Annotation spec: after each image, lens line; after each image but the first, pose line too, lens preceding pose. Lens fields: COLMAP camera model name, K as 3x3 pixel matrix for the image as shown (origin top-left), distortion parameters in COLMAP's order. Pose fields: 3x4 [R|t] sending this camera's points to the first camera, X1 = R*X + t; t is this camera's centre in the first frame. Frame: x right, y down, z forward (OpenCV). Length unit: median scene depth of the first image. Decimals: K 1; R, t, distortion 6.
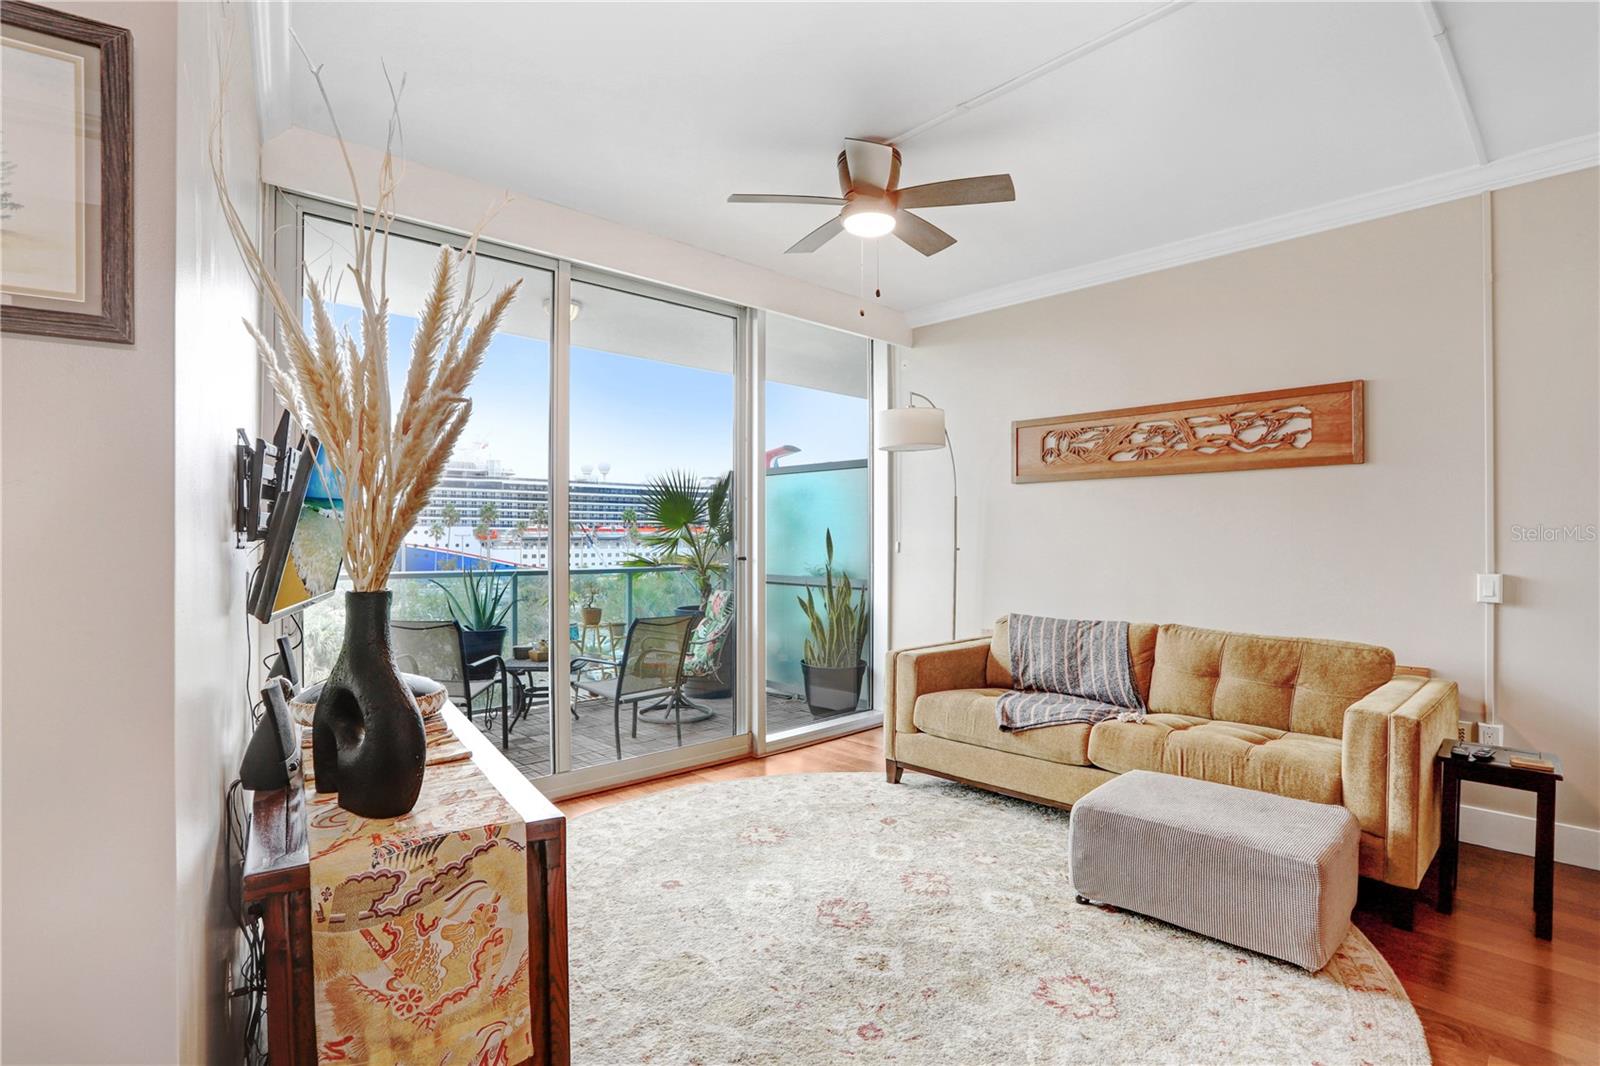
lens RADIAL K [[786.0, 0, 794.0], [0, 786.0, 536.3], [0, 0, 1]] dist [-0.056850, 0.000641]
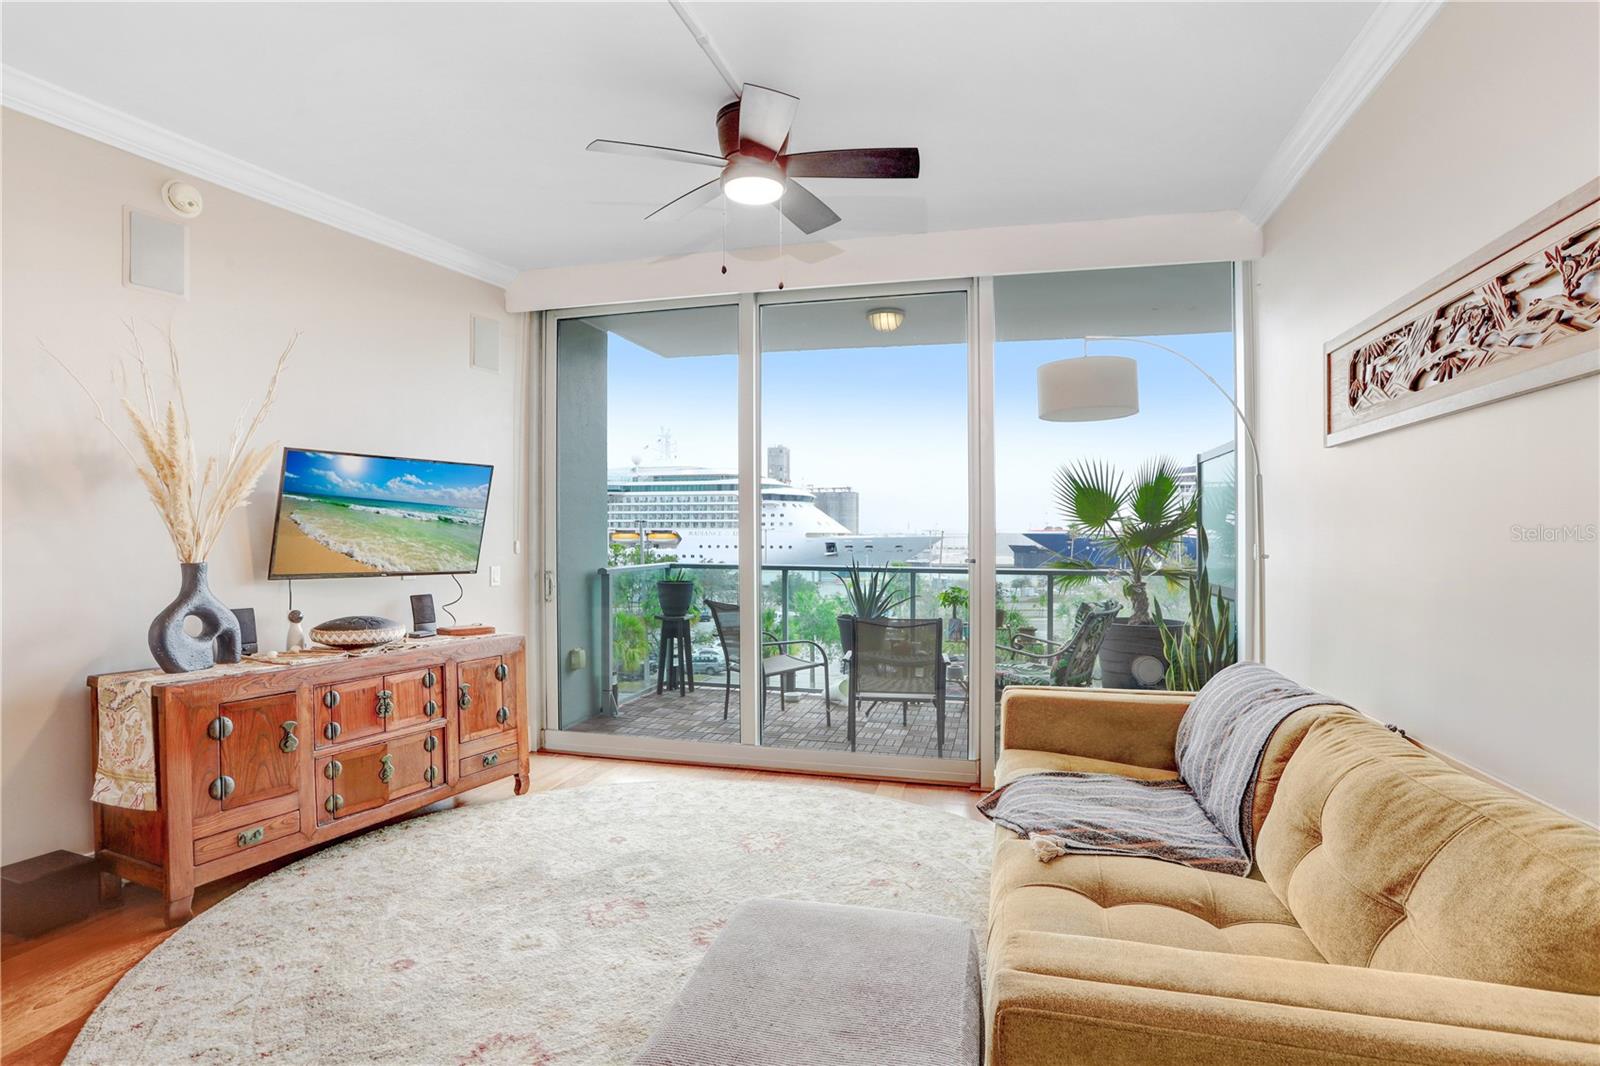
lens RADIAL K [[791.2, 0, 791.0], [0, 791.2, 534.8], [0, 0, 1]] dist [-0.027853, 0.000533]
pose [[0.534773, 0.000071, -0.844996, 0.771445], [-0.001308, 0.999999, -0.000744, -0.000857], [0.844995, 0.001503, 0.534772, 0.477144]]
